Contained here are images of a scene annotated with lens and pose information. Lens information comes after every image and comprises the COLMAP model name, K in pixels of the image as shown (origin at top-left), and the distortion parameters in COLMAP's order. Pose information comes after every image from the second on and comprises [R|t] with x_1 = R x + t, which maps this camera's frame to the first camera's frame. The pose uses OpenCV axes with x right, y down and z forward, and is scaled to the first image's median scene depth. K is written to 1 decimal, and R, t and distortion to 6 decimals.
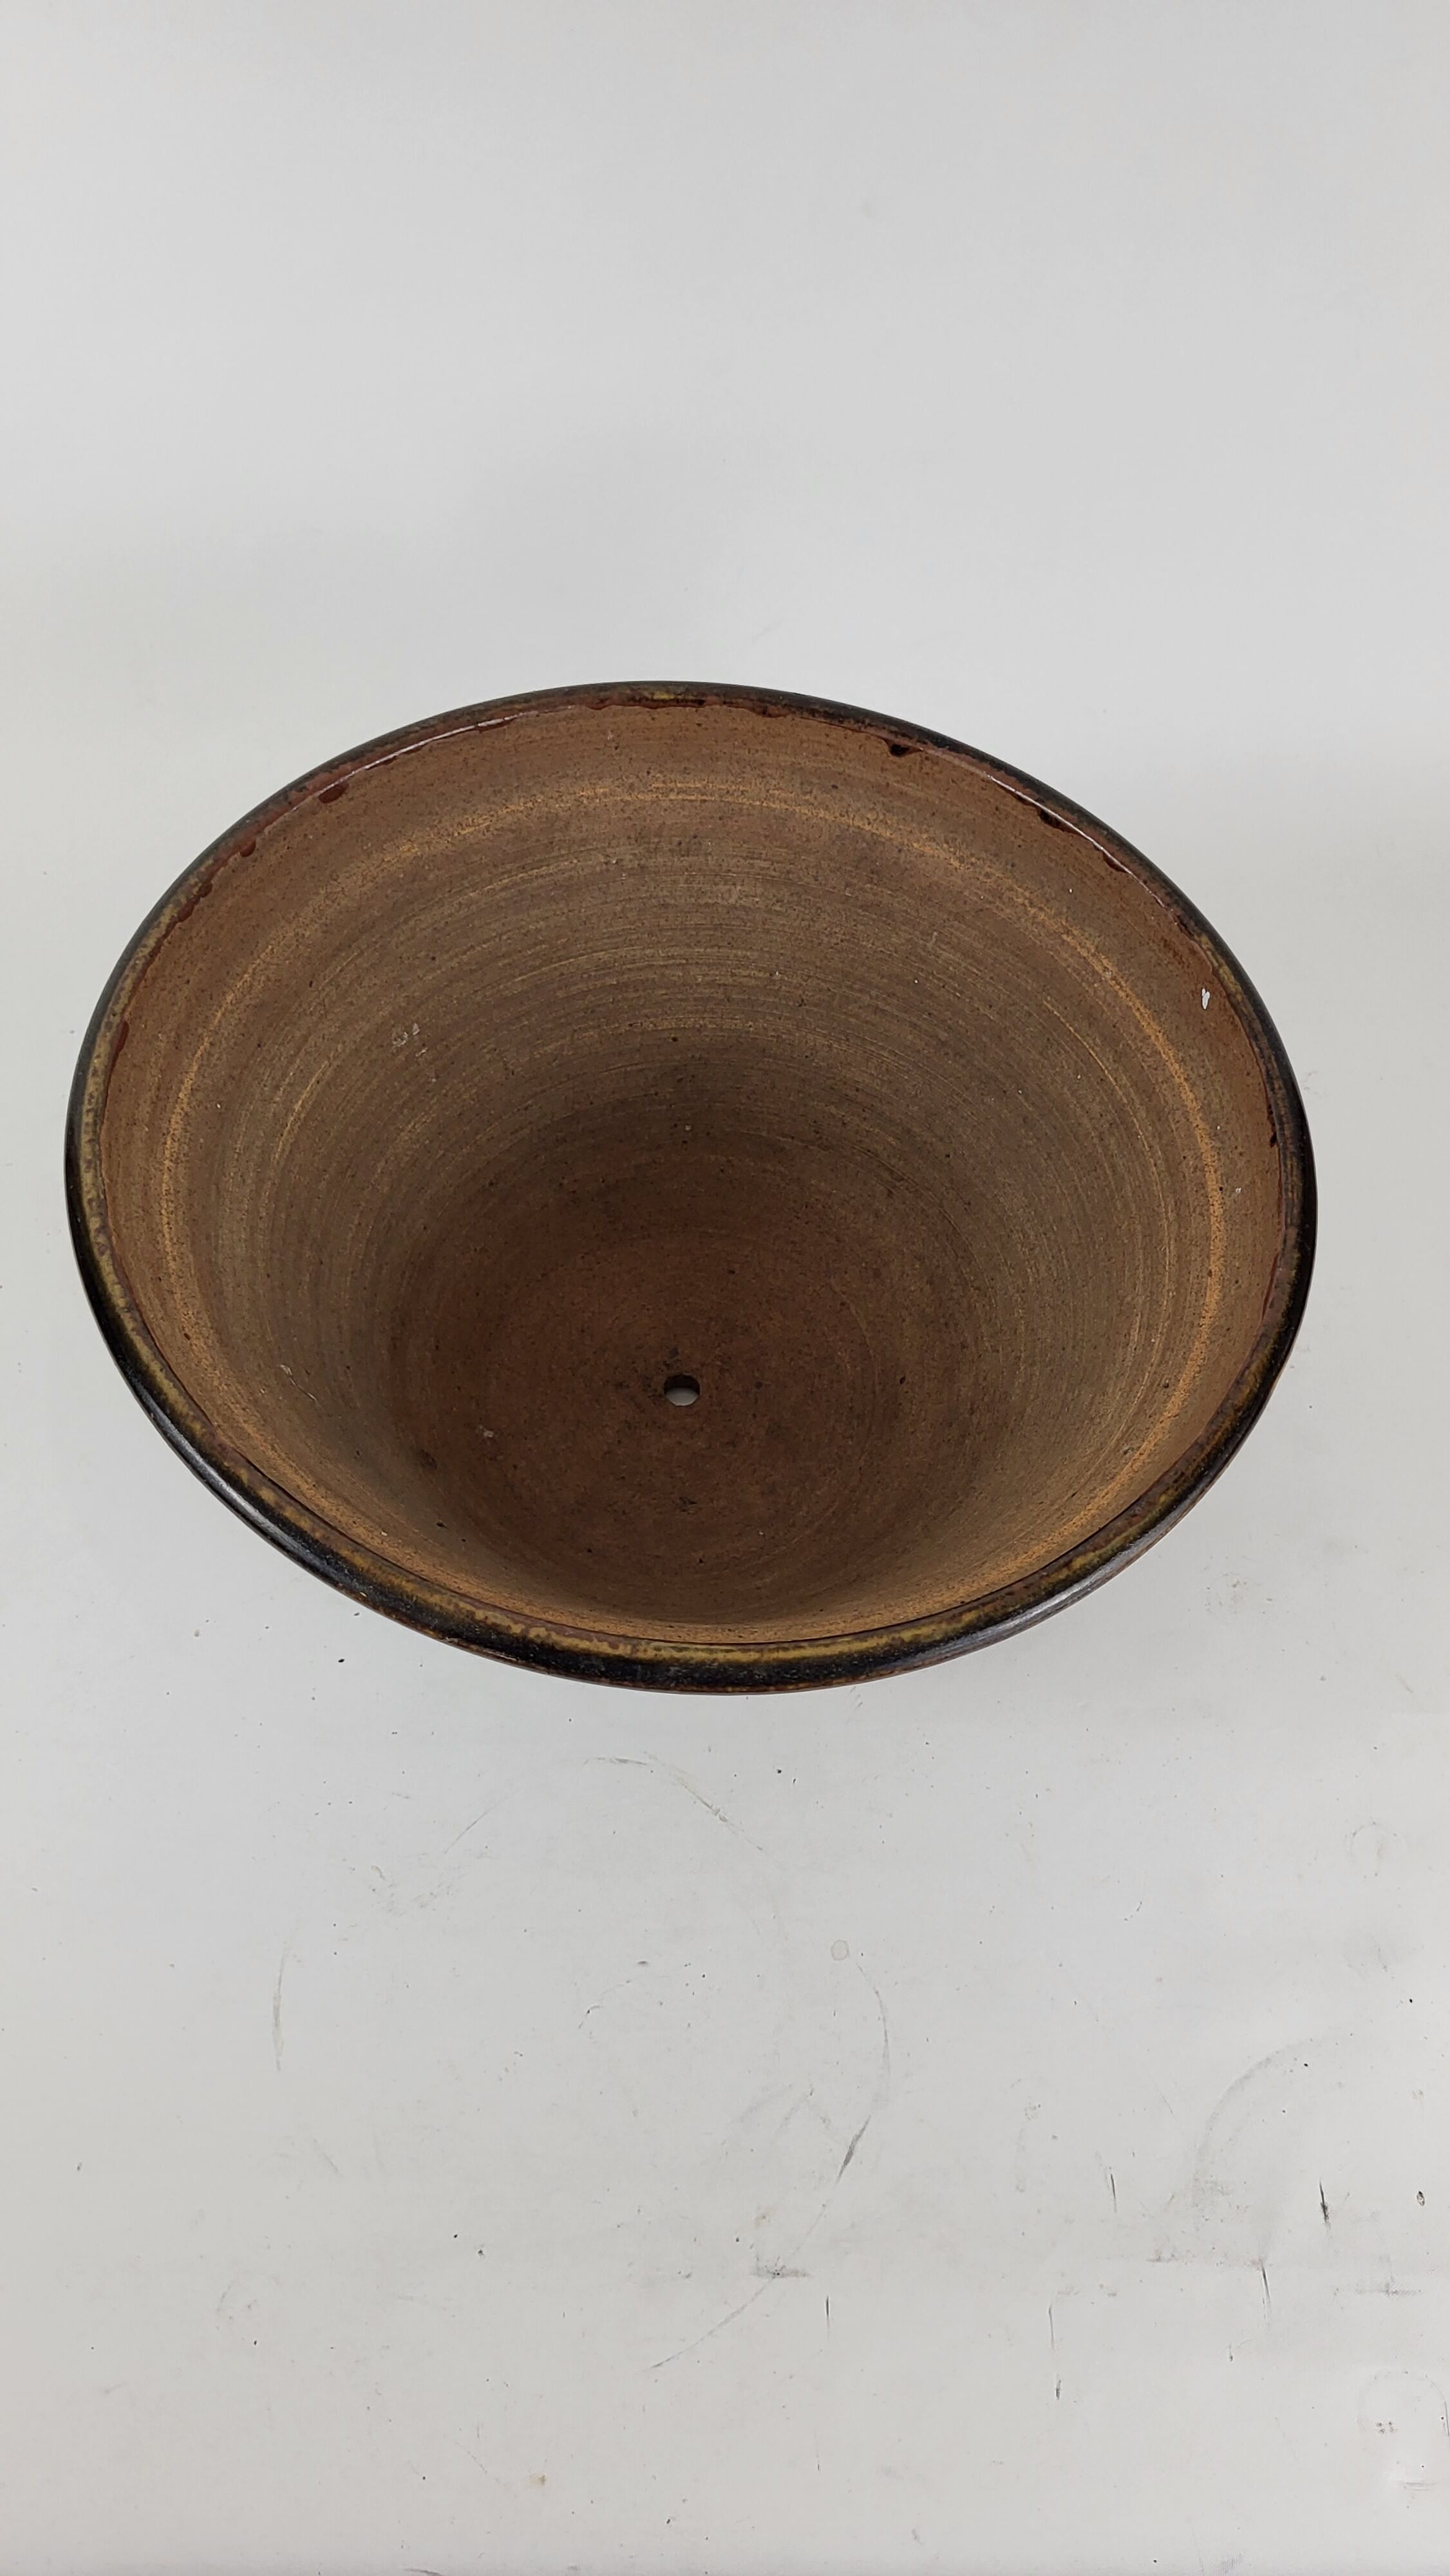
lens RADIAL K [[2013.7, 0, 738.6], [0, 2013.7, 1298.7], [0, 0, 1]] dist [0.003144, 0.002234]
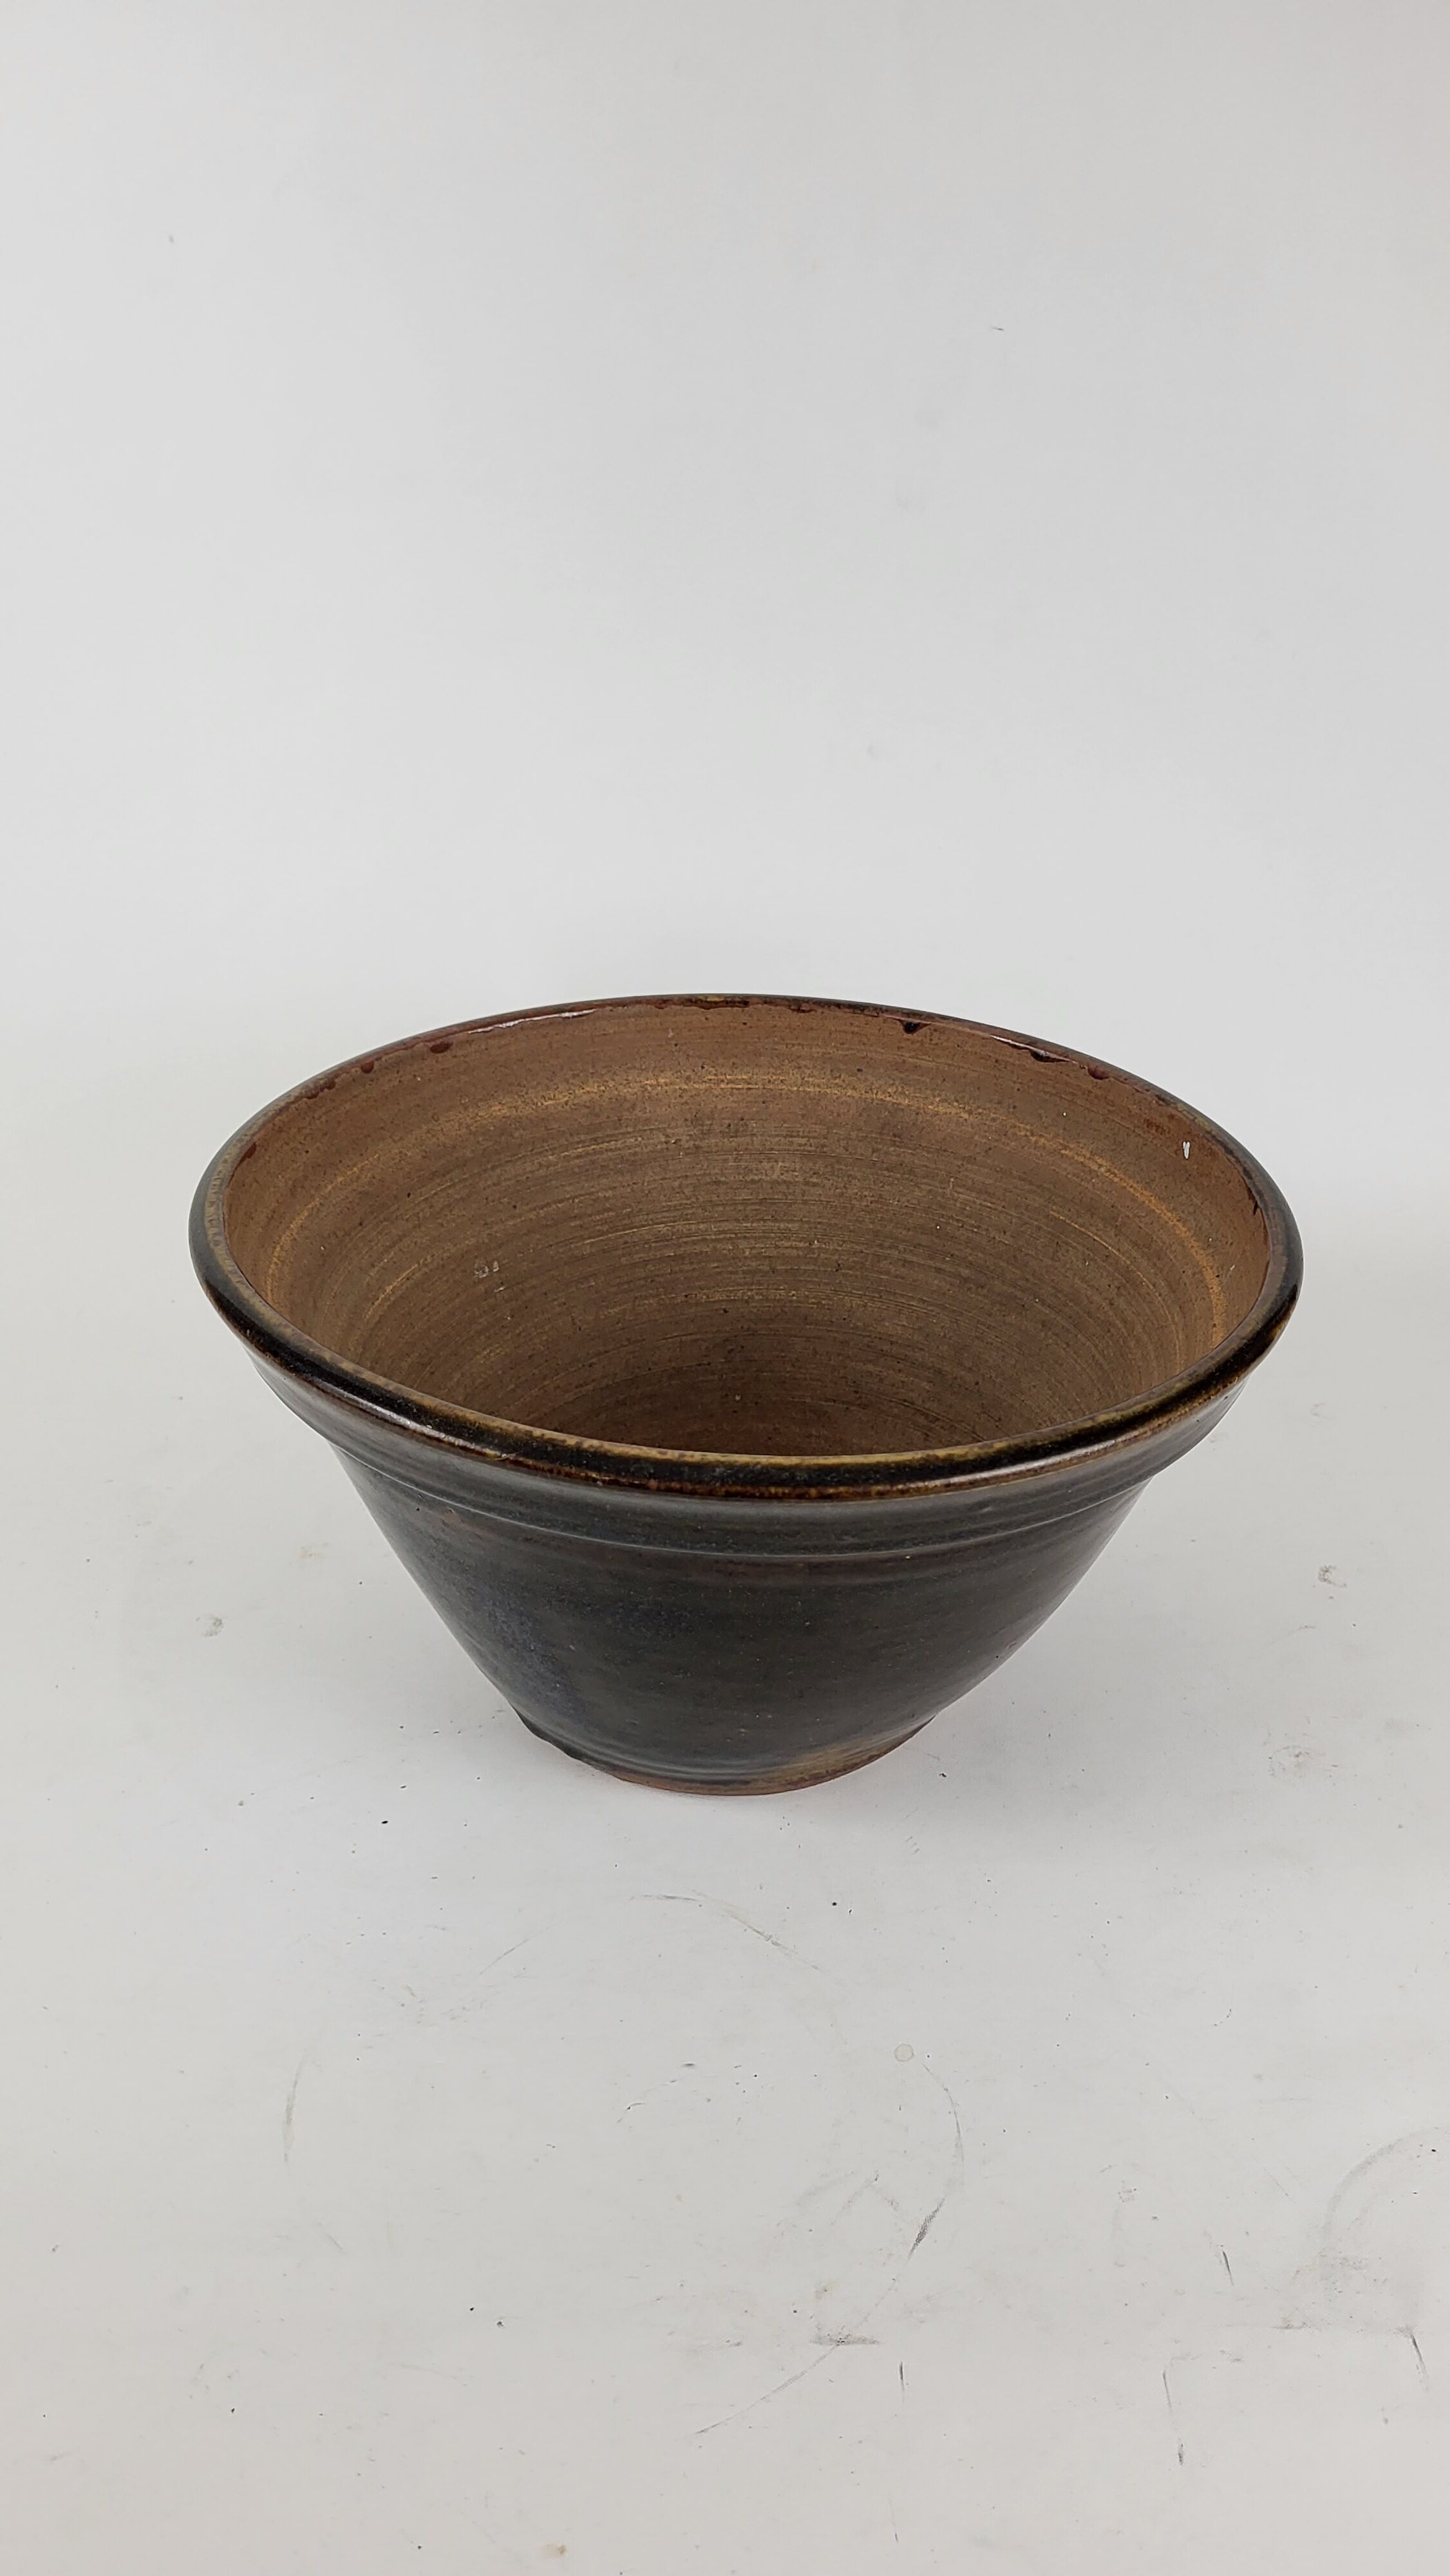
lens RADIAL K [[2013.7, 0, 722.9], [0, 2013.7, 1298.4], [0, 0, 1]] dist [0.003144, 0.002234]
pose [[0.999265, -0.018309, -0.033685, 0.004997], [-0.000305, 0.874775, -0.484529, 0.455498], [0.038339, 0.484183, 0.874126, 0.028064]]
